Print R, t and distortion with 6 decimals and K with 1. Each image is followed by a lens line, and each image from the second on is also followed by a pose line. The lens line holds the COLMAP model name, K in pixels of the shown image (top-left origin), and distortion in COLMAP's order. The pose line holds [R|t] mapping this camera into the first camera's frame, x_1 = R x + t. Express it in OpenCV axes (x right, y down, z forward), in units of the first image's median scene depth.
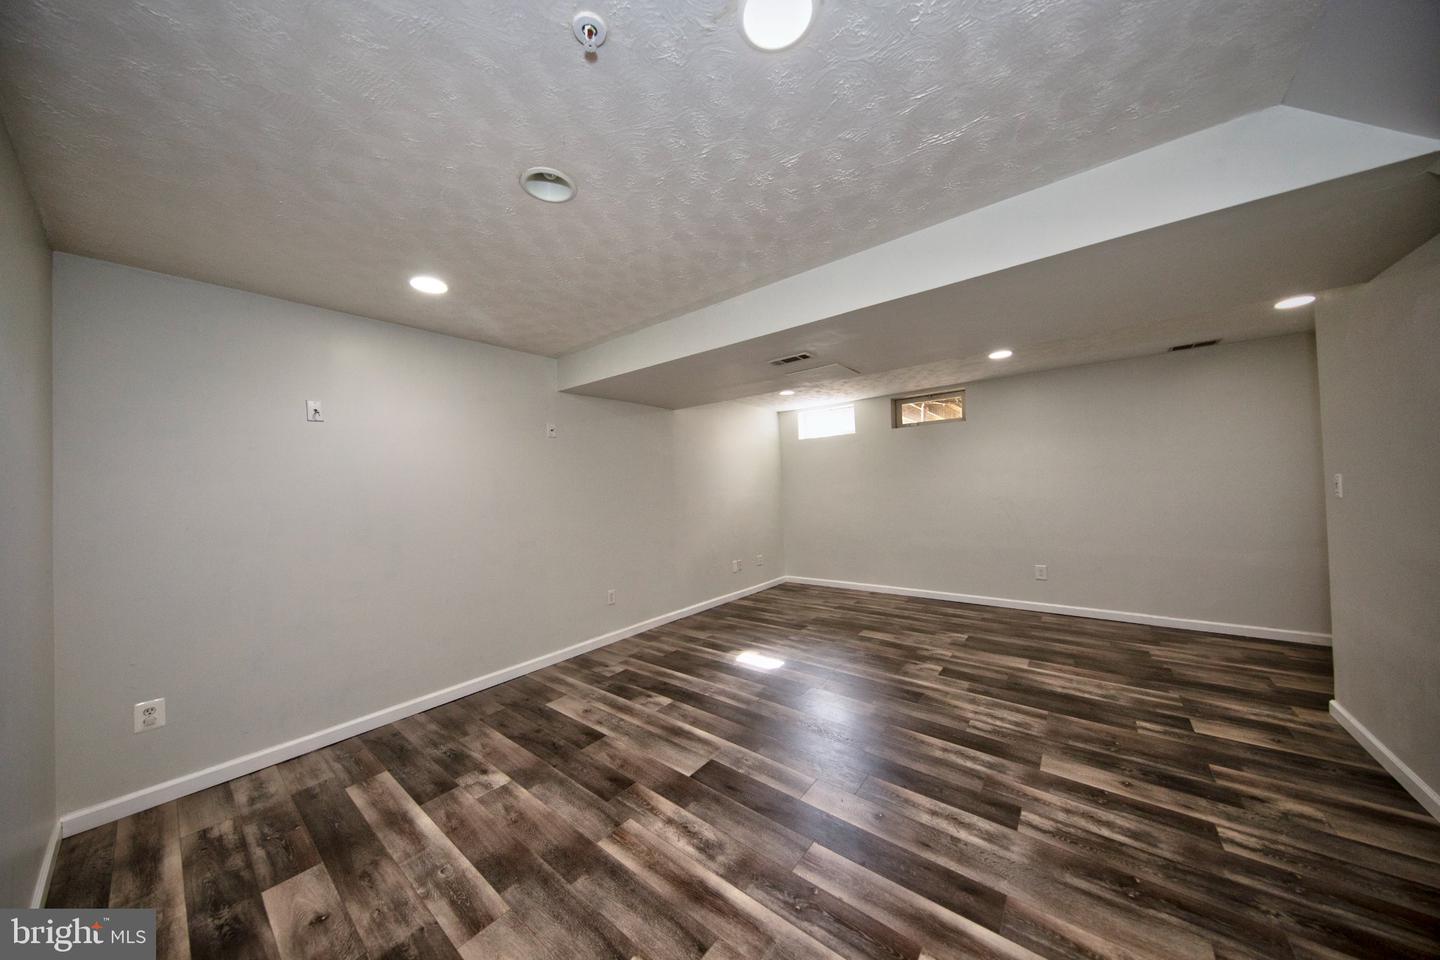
lens RADIAL K [[456.6, 0, 715.1], [0, 456.6, 475.8], [0, 0, 1]] dist [0.006249, -0.000908]
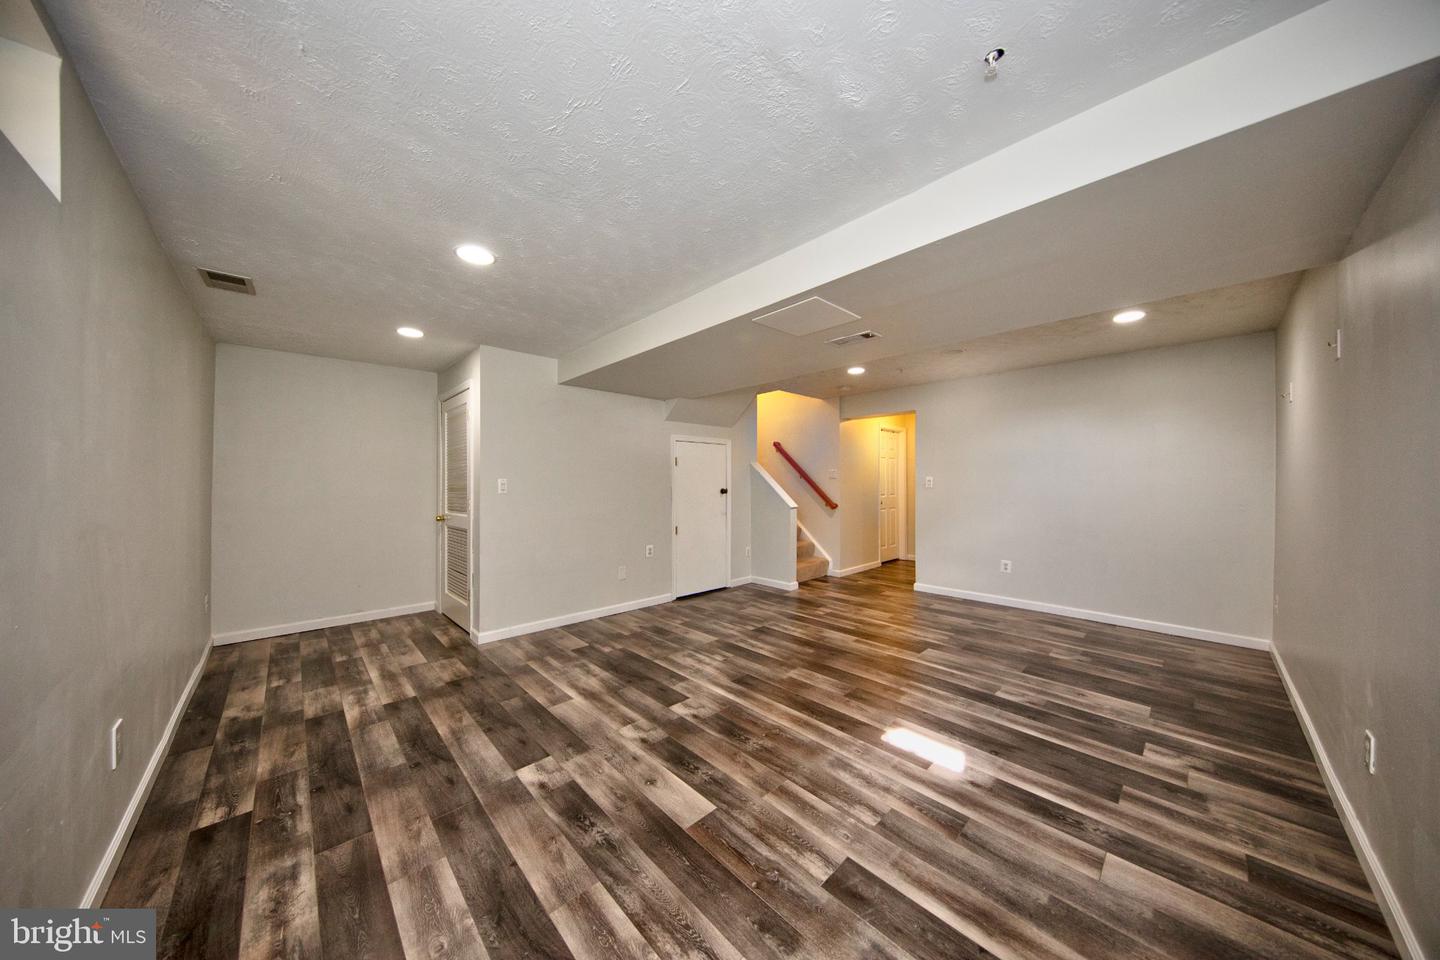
lens RADIAL K [[456.6, 0, 723.1], [0, 456.6, 480.7], [0, 0, 1]] dist [0.006249, -0.000908]
pose [[-0.992419, 0.032888, 0.118422, 0.350043], [0.029643, 0.999138, -0.029059, 0.062716], [-0.119275, -0.025328, -0.992538, 2.083798]]
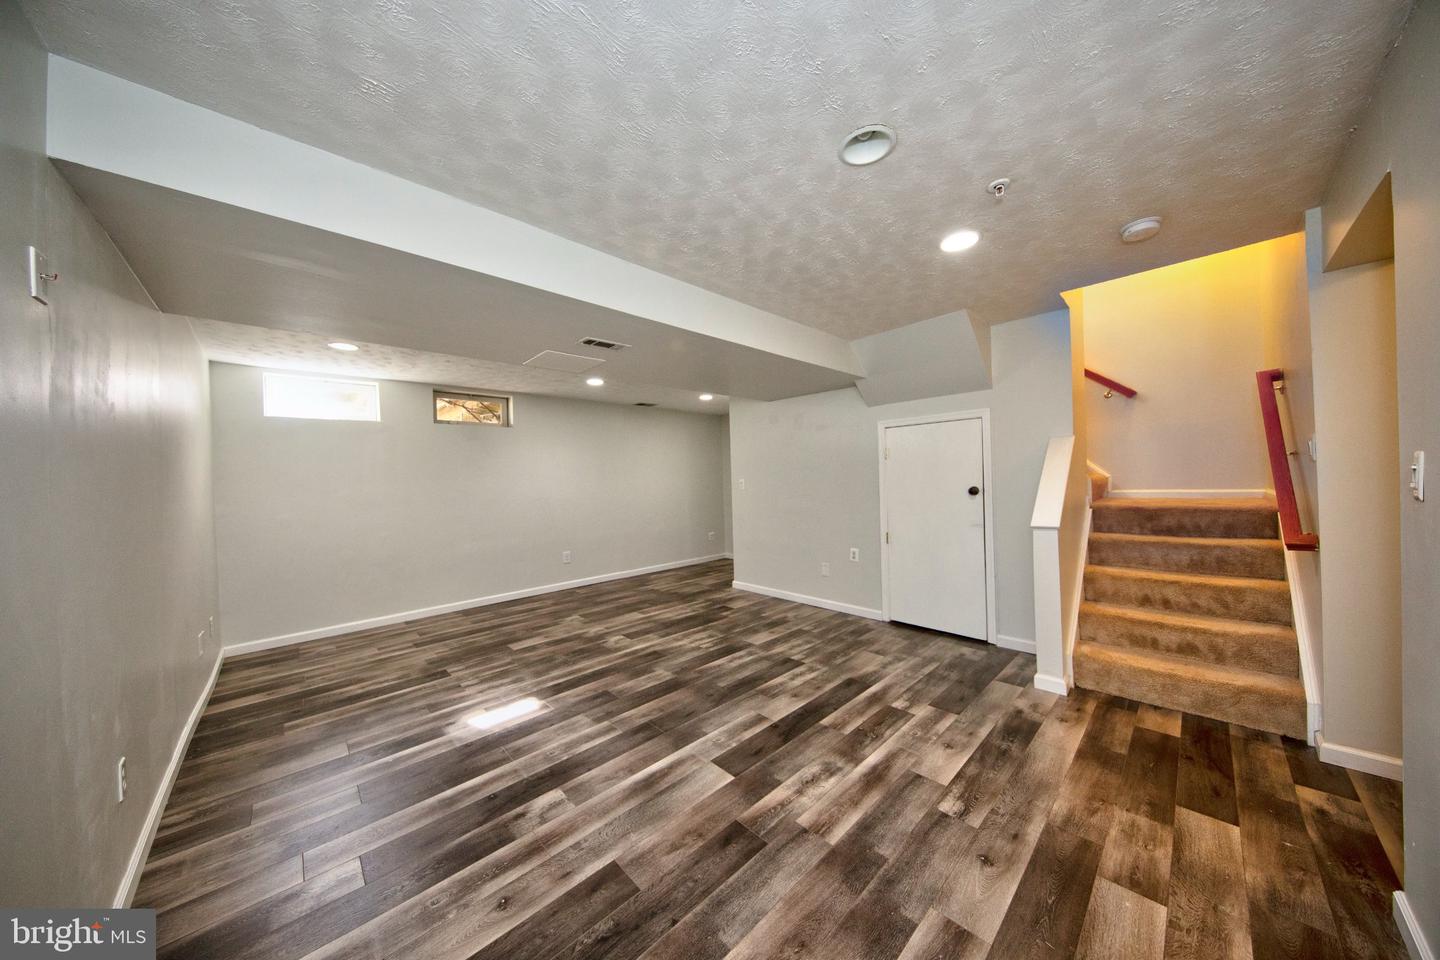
lens RADIAL K [[456.6, 0, 715.4], [0, 456.6, 479.8], [0, 0, 1]] dist [0.006249, -0.000908]
pose [[0.133624, 0.025772, 0.990697, -0.774733], [0.000384, 0.999660, -0.026057, 0.050400], [-0.991032, 0.003862, 0.133569, 0.695553]]
